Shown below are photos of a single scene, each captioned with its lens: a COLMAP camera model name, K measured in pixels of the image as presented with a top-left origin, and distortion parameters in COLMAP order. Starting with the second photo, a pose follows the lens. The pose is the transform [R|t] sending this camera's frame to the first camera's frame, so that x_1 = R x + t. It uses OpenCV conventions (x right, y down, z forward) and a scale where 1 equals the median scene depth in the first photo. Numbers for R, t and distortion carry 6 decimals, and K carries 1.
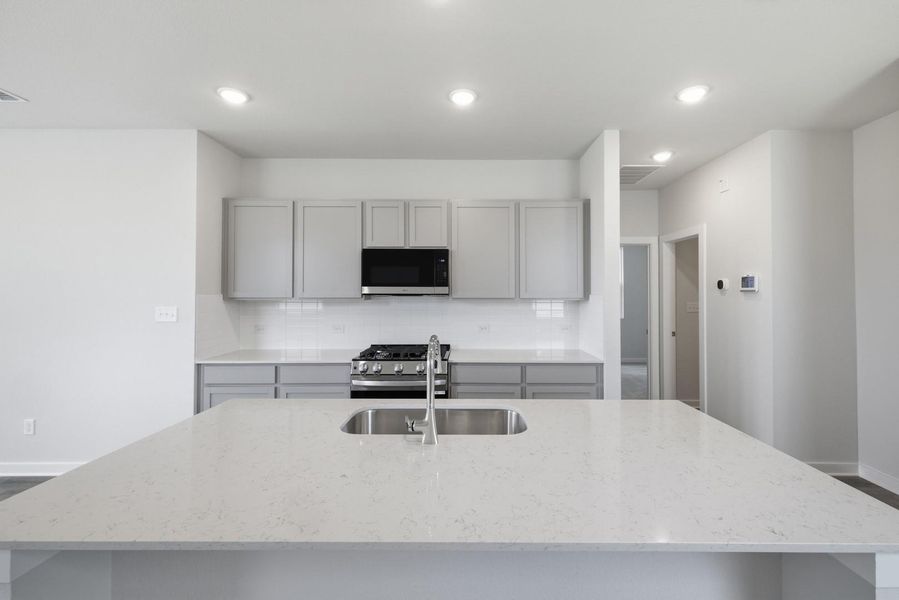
lens RADIAL K [[379.5, 0, 459.6], [0, 379.5, 289.0], [0, 0, 1]] dist [0.000836, 0.000177]
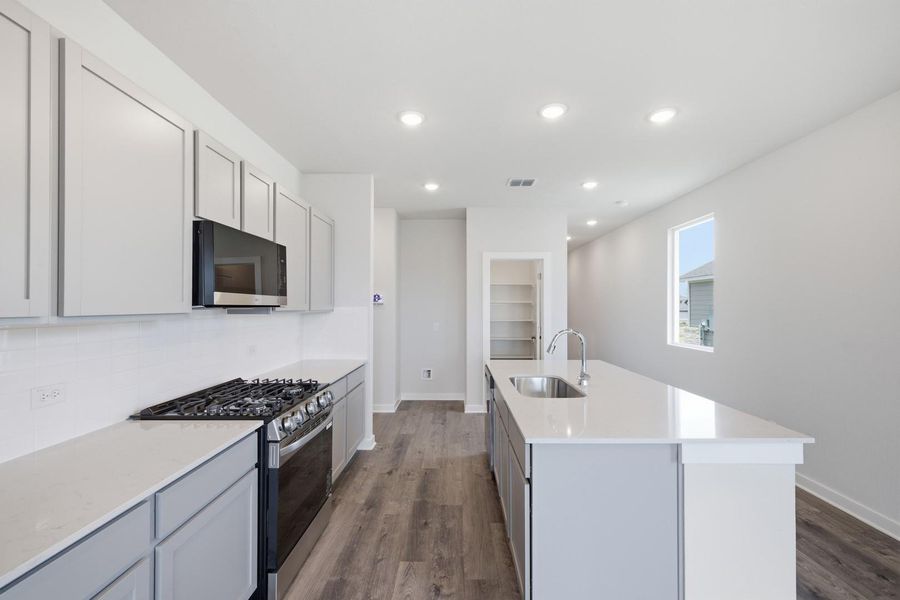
lens RADIAL K [[376.7, 0, 454.8], [0, 376.7, 302.6], [0, 0, 1]] dist [0.002205, 0.000238]
pose [[0.014955, 0.009040, 0.999847, -0.782501], [-0.009830, 0.999912, -0.008893, 0.009775], [-0.999840, -0.009696, 0.015043, 0.647304]]
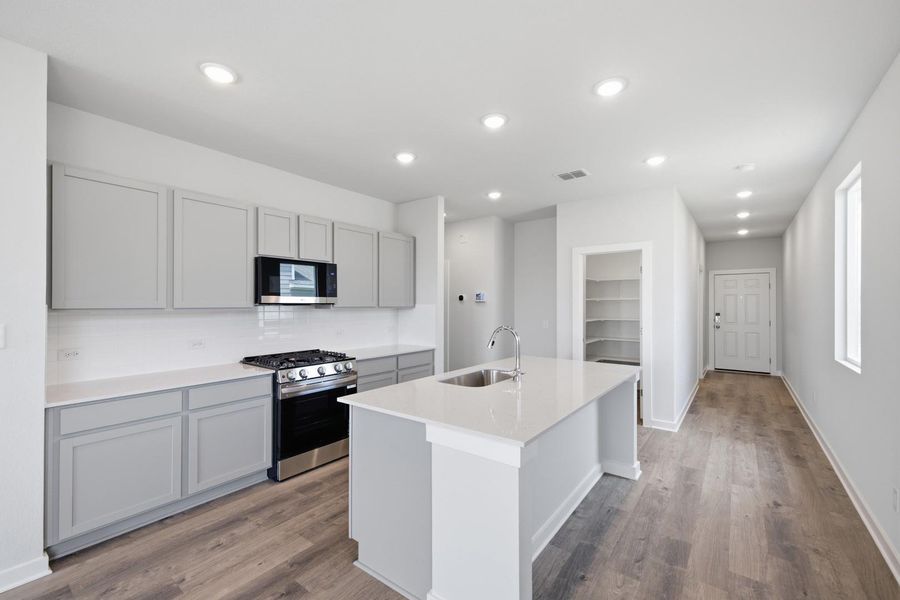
lens RADIAL K [[376.0, 0, 448.5], [0, 376.0, 295.1], [0, 0, 1]] dist [0.001051, -0.000373]
pose [[0.615544, 0.016710, 0.787925, -0.717455], [-0.007025, 0.999852, -0.015716, 0.003572], [-0.788071, 0.004139, 0.615571, 0.032368]]
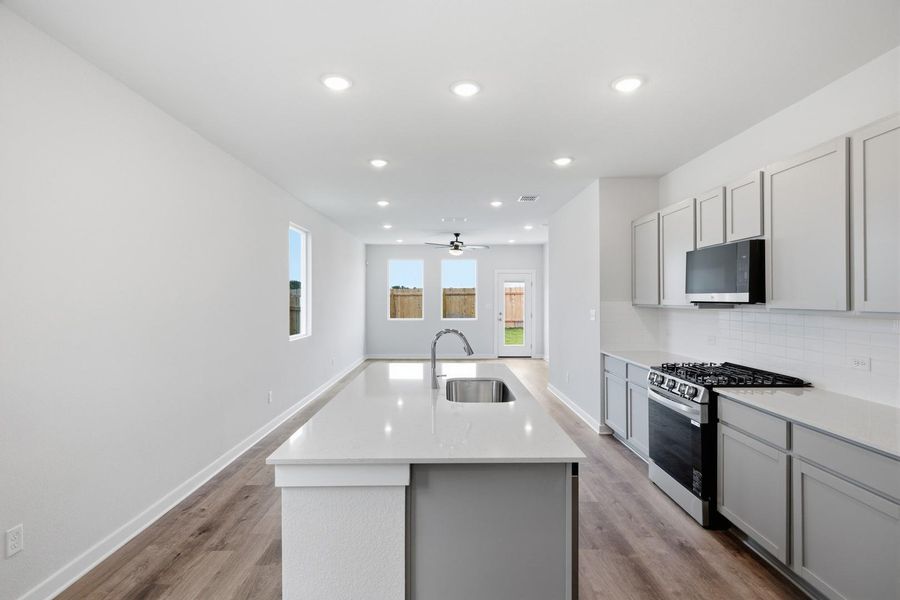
lens RADIAL K [[454.3, 0, 454.5], [0, 454.3, 299.3], [0, 0, 1]] dist [0.000664, -0.000227]
pose [[0.009558, 0.000867, -0.999954, 0.828245], [0.011159, 0.999937, 0.000973, -0.000152], [0.999892, -0.011168, 0.009548, 0.429981]]
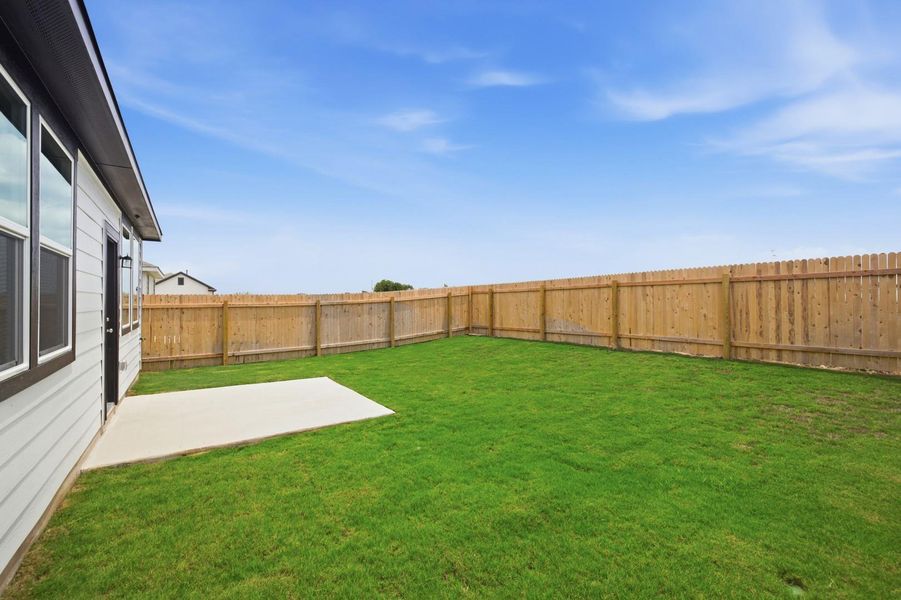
lens RADIAL K [[376.4, 0, 449.0], [0, 376.4, 295.1], [0, 0, 1]] dist [0.001051, -0.000373]
pose [[-0.827051, -0.004308, -0.562111, -2.779282], [0.011397, 0.999637, -0.024430, 0.059433], [0.562012, -0.026611, -0.826701, 2.681490]]
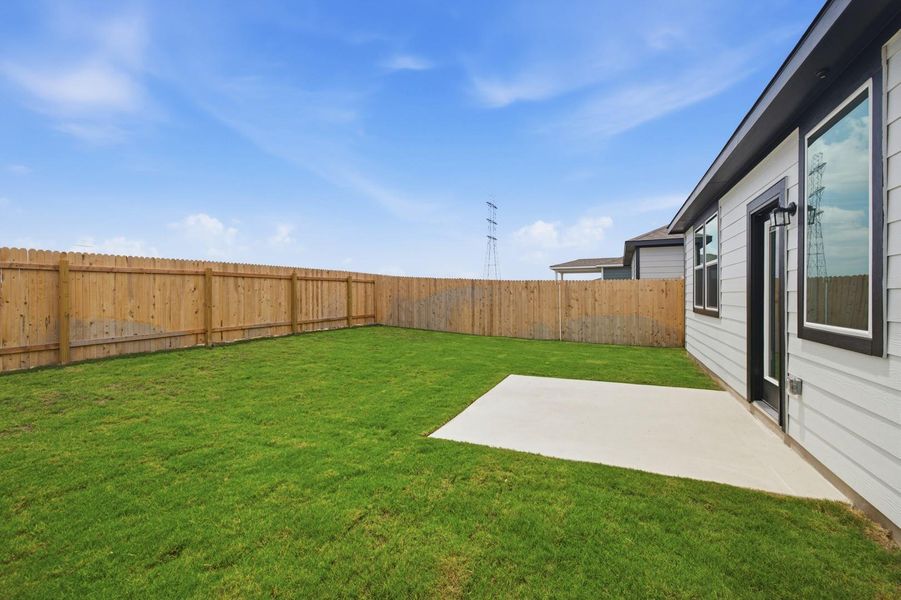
lens RADIAL K [[376.4, 0, 449.0], [0, 376.4, 295.1], [0, 0, 1]] dist [0.001051, -0.000373]
pose [[0.909648, -0.001243, -0.415378, -2.925391], [0.005694, 0.999939, 0.009477, 0.058390], [0.415341, -0.010986, 0.909599, -0.538483]]
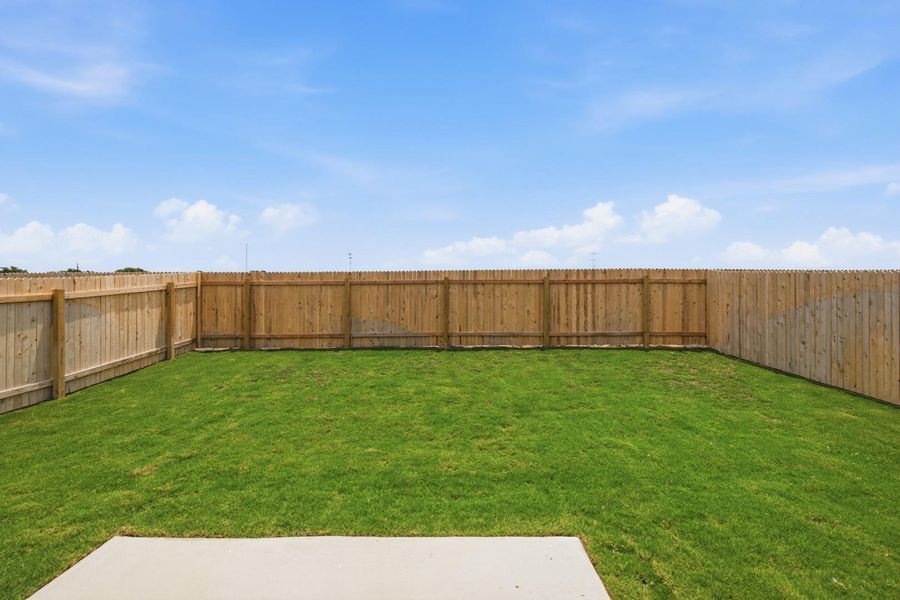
lens RADIAL K [[376.0, 0, 448.5], [0, 376.0, 295.1], [0, 0, 1]] dist [0.001051, -0.000373]
pose [[-0.012770, 0.006410, -0.999898, -2.712474], [0.007716, 0.999950, 0.006312, 0.008870], [0.999889, -0.007634, -0.012819, 1.104486]]
